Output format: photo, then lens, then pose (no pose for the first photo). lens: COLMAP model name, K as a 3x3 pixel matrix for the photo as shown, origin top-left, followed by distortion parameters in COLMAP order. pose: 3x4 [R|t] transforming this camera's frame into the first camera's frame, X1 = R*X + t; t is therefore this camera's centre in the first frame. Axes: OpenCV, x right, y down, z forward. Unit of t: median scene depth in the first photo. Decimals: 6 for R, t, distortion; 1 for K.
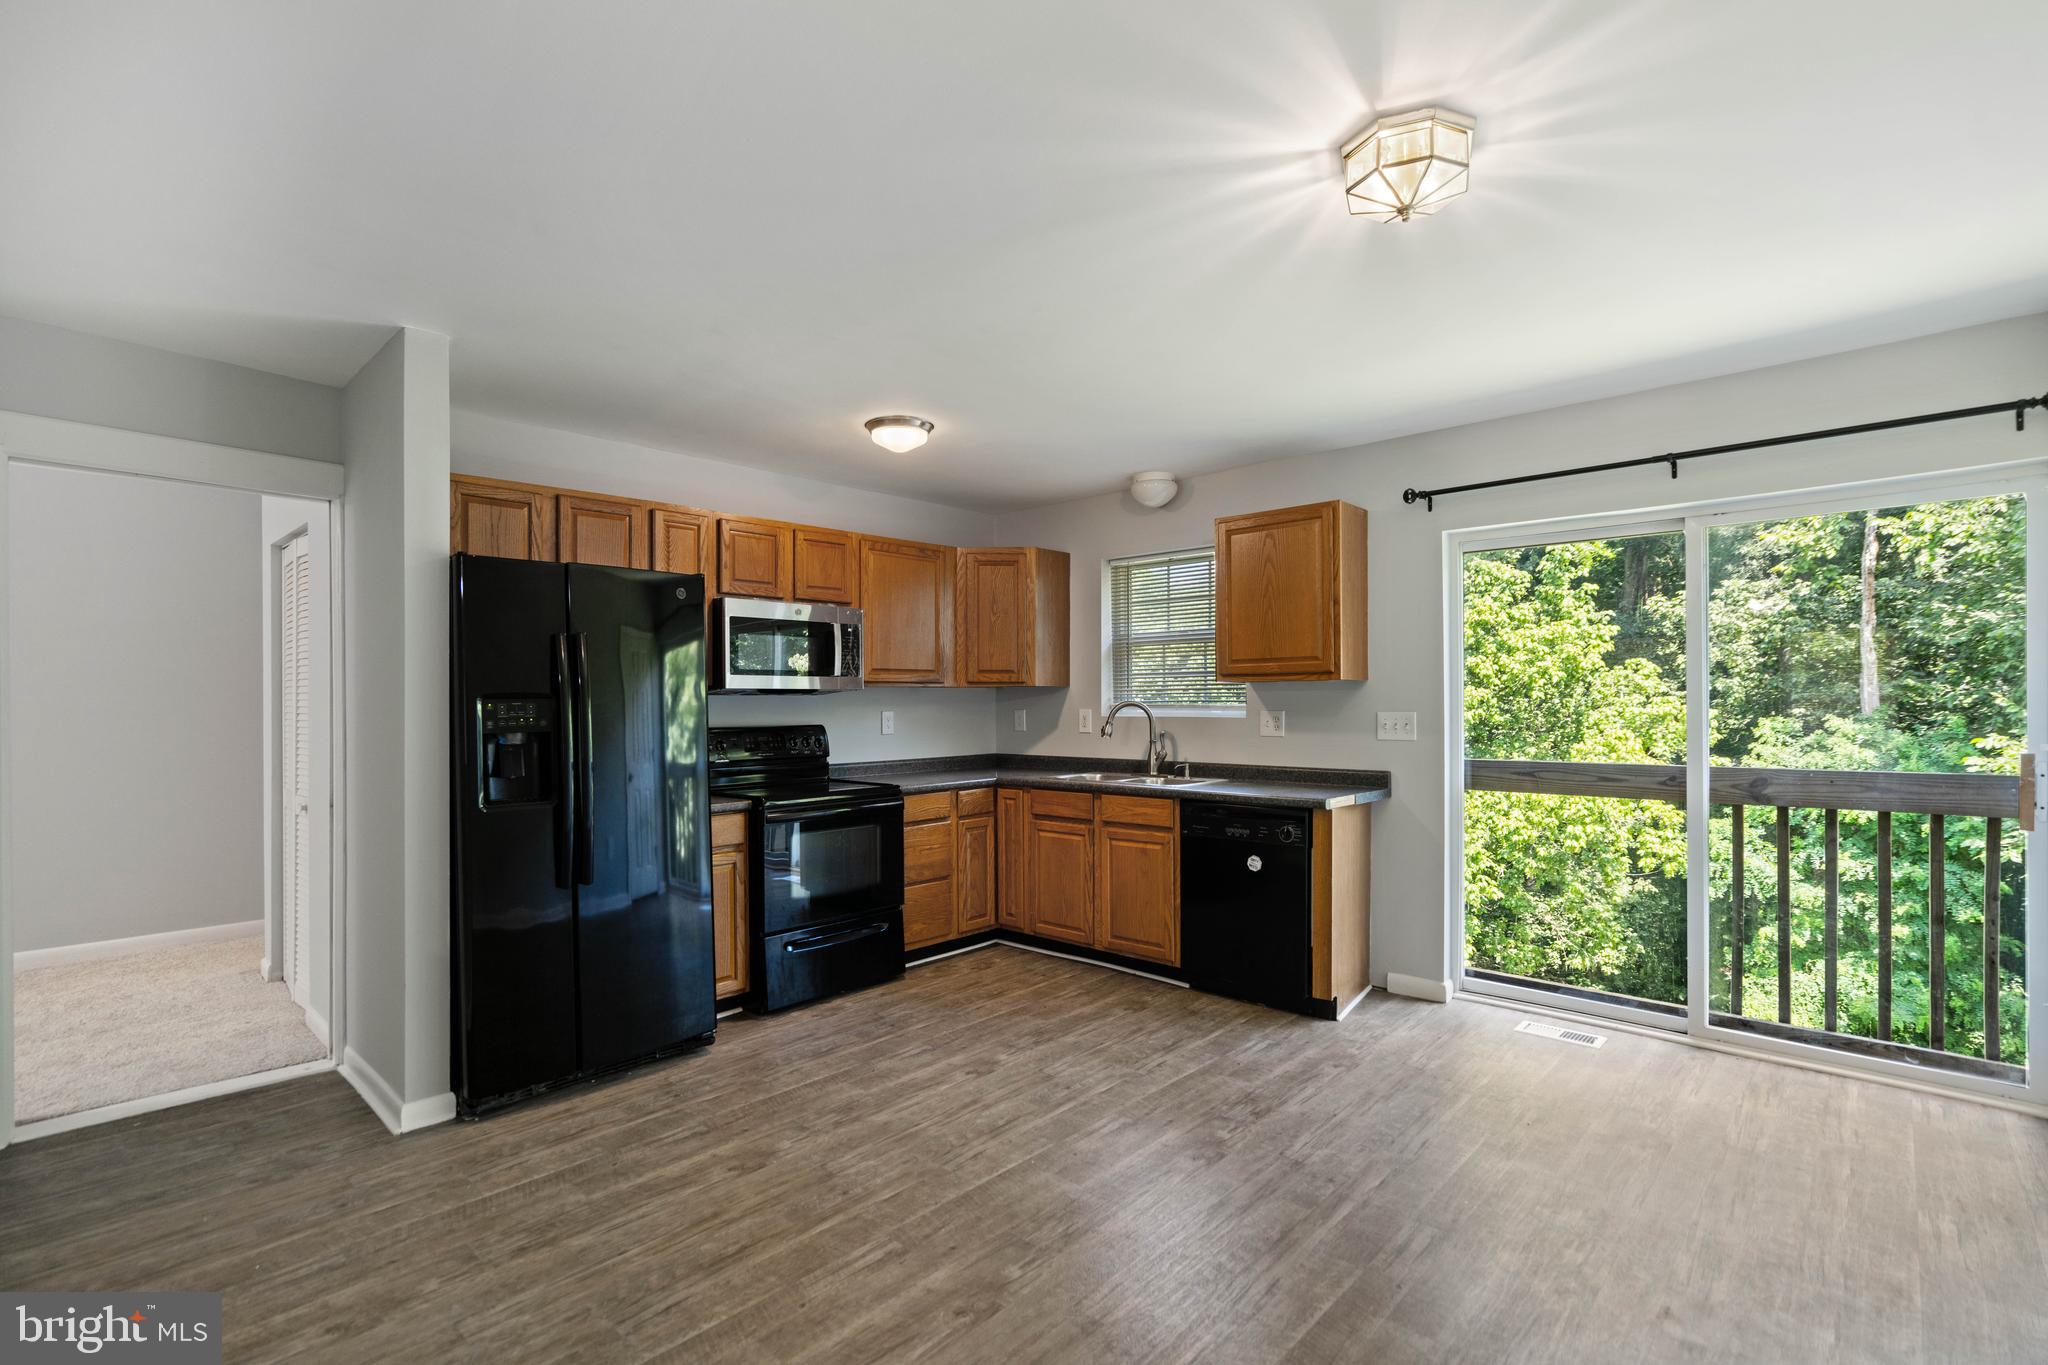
lens RADIAL K [[944.7, 0, 1026.0], [0, 944.7, 703.0], [0, 0, 1]] dist [-0.014794, 0.011107]
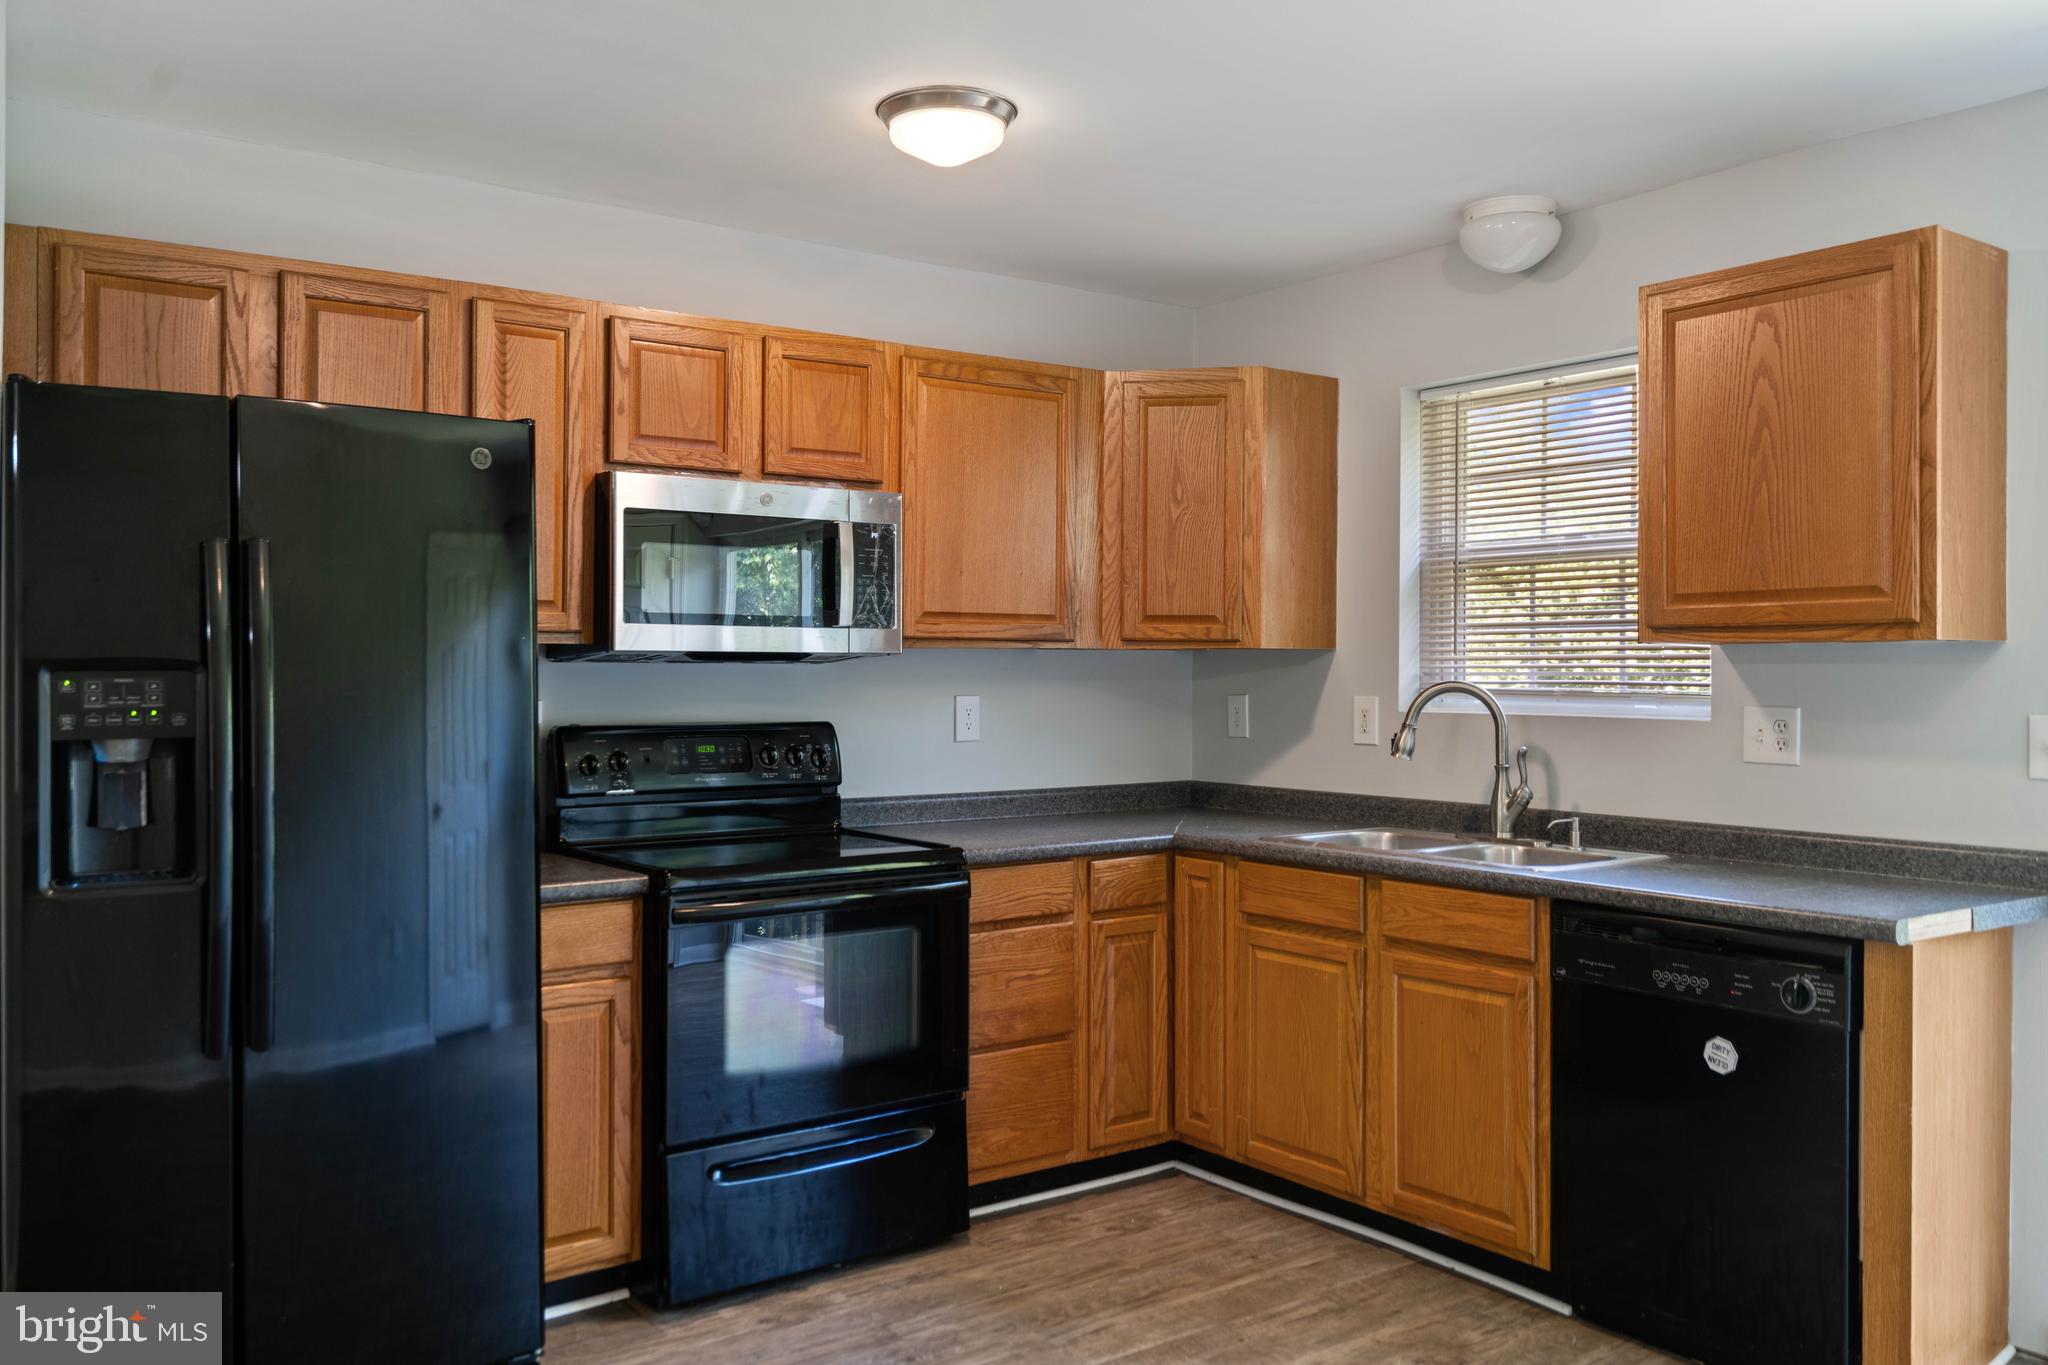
lens RADIAL K [[1633.9, 0, 1022.1], [0, 1633.9, 657.4], [0, 0, 1]] dist [0.008245, 0.003976]
pose [[0.982021, 0.007715, -0.188612, 0.056748], [-0.009462, 0.999920, -0.008363, -0.005825], [0.188533, 0.009997, 0.982016, 0.163056]]
